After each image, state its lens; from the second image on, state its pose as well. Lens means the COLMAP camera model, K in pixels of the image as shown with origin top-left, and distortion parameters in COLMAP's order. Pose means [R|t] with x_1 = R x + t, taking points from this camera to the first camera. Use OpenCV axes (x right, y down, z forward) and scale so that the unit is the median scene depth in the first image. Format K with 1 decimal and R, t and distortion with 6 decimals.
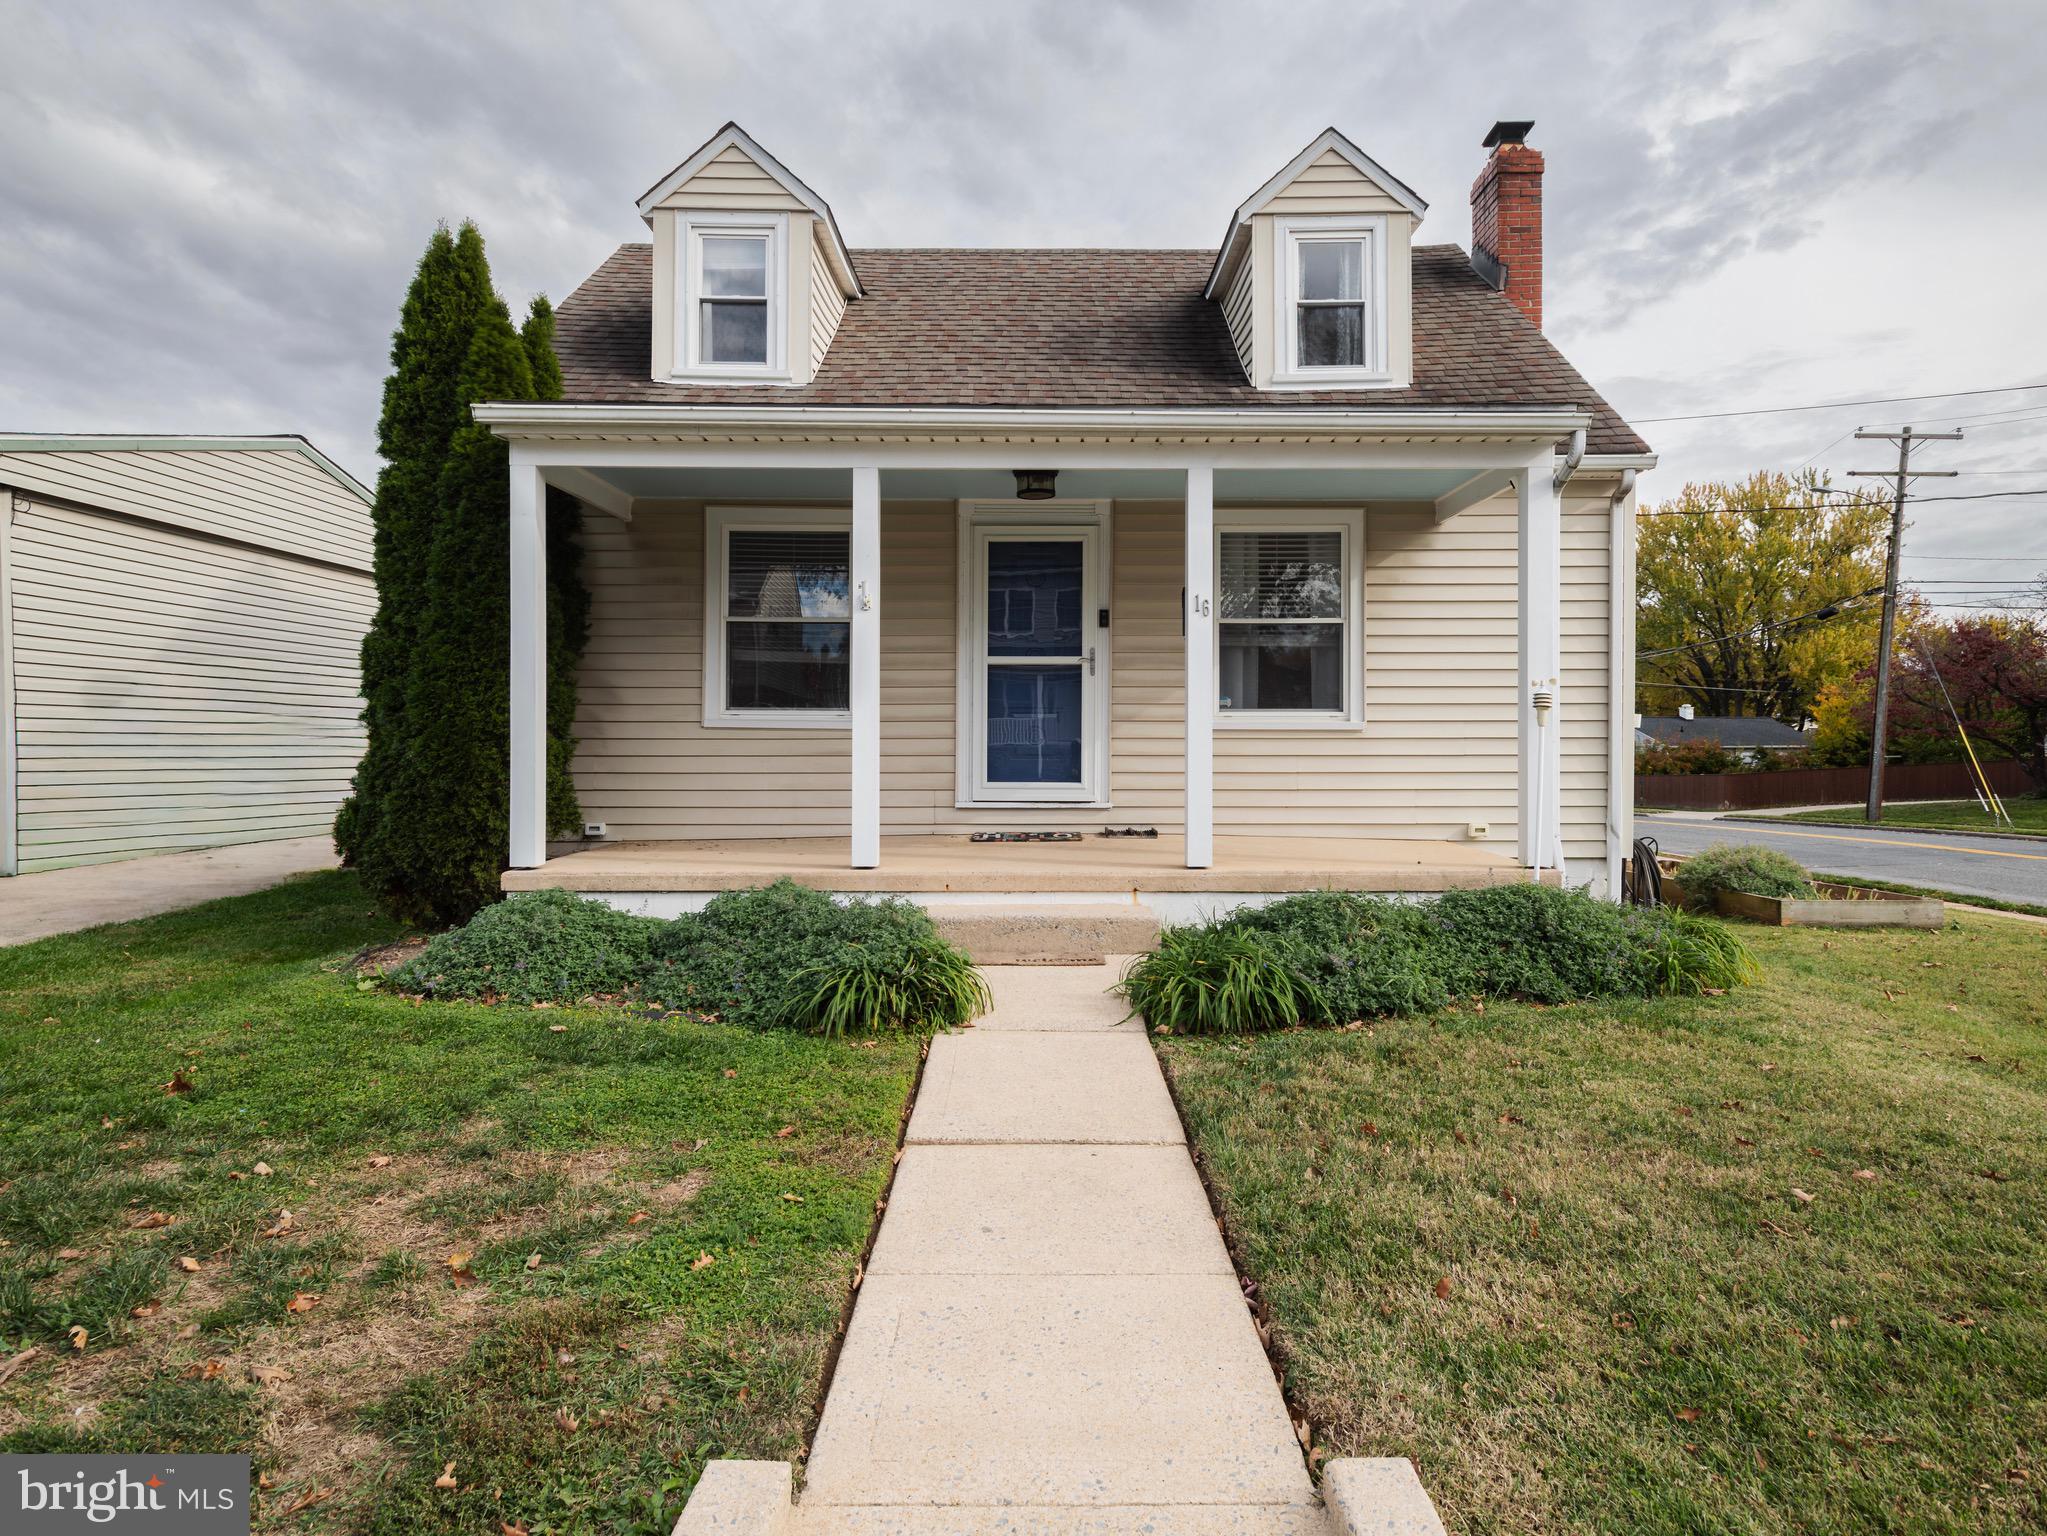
lens RADIAL K [[1010.6, 0, 1028.9], [0, 1010.6, 727.8], [0, 0, 1]] dist [0.000706, 0.000022]
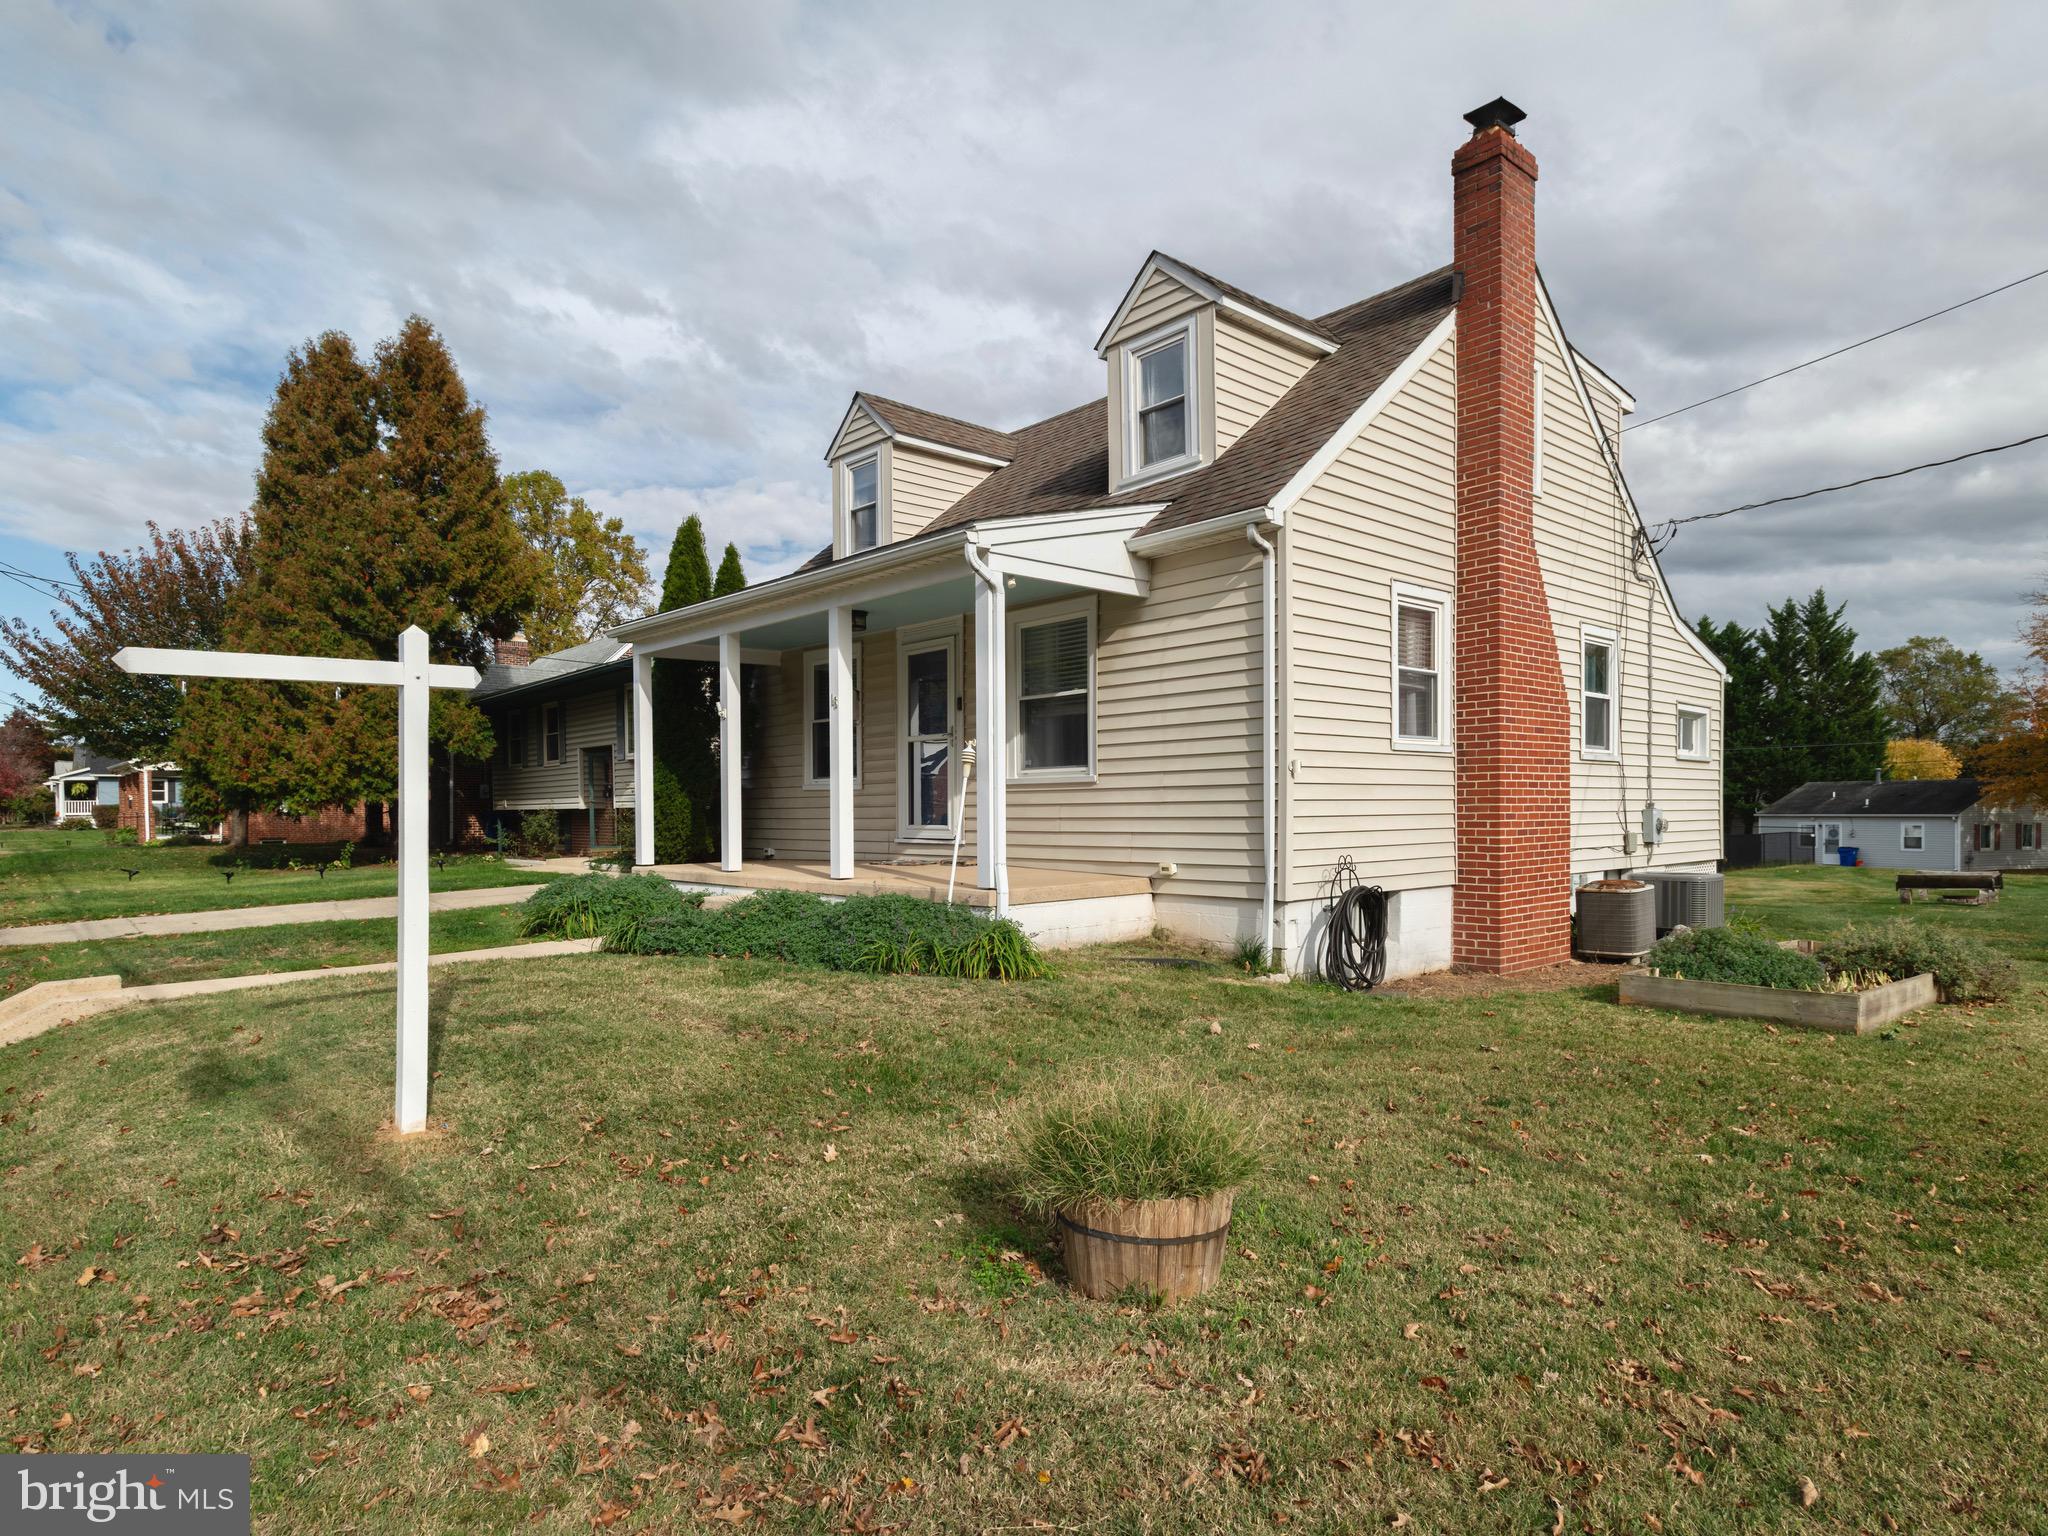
lens RADIAL K [[1145.8, 0, 1024.0], [0, 1145.8, 768.0], [0, 0, 1]] dist [-0.000249, -0.000007]
pose [[0.663872, -0.032976, -0.747119, 1.270080], [0.031236, 0.999378, -0.016354, 0.005149], [0.747193, -0.012480, 0.664489, 0.045247]]
